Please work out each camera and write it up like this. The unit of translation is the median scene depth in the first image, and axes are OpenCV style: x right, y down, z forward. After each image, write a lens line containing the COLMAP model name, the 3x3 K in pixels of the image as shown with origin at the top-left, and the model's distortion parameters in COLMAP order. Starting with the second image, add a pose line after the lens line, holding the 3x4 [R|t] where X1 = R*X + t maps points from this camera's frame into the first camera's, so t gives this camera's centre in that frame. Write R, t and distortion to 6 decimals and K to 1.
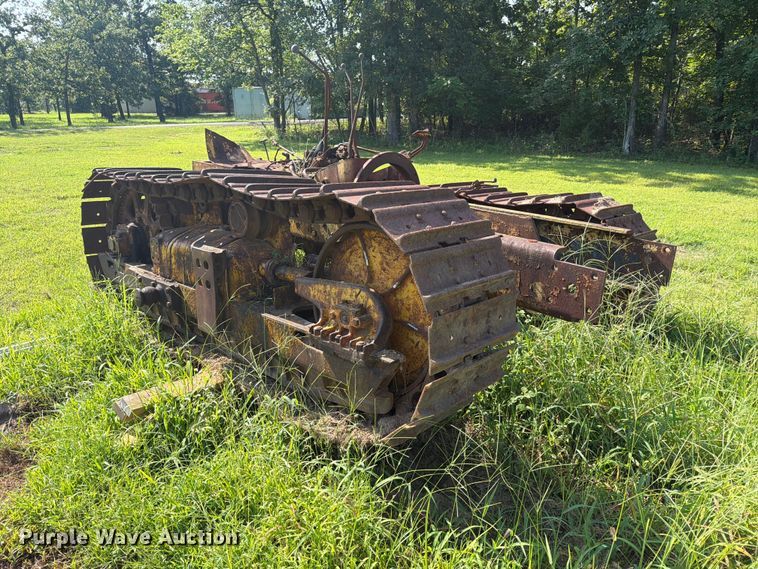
lens RADIAL K [[539.5, 0, 380.4], [0, 539.5, 284.1], [0, 0, 1]] dist [0.058825, -0.080266]
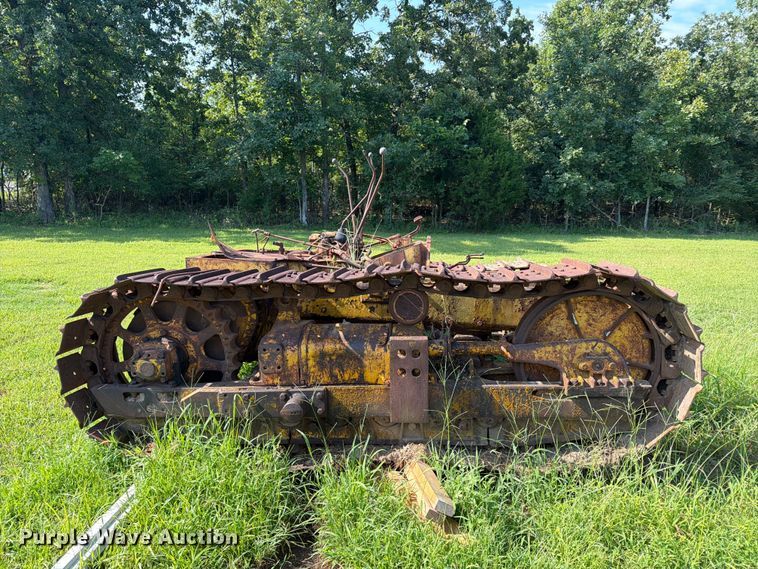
lens RADIAL K [[539.5, 0, 380.4], [0, 539.5, 284.1], [0, 0, 1]] dist [0.058825, -0.080266]
pose [[0.759506, -0.106287, 0.641758, -0.652903], [0.185733, 0.980925, -0.057352, -0.076516], [-0.623420, 0.162755, 0.764760, 0.159667]]
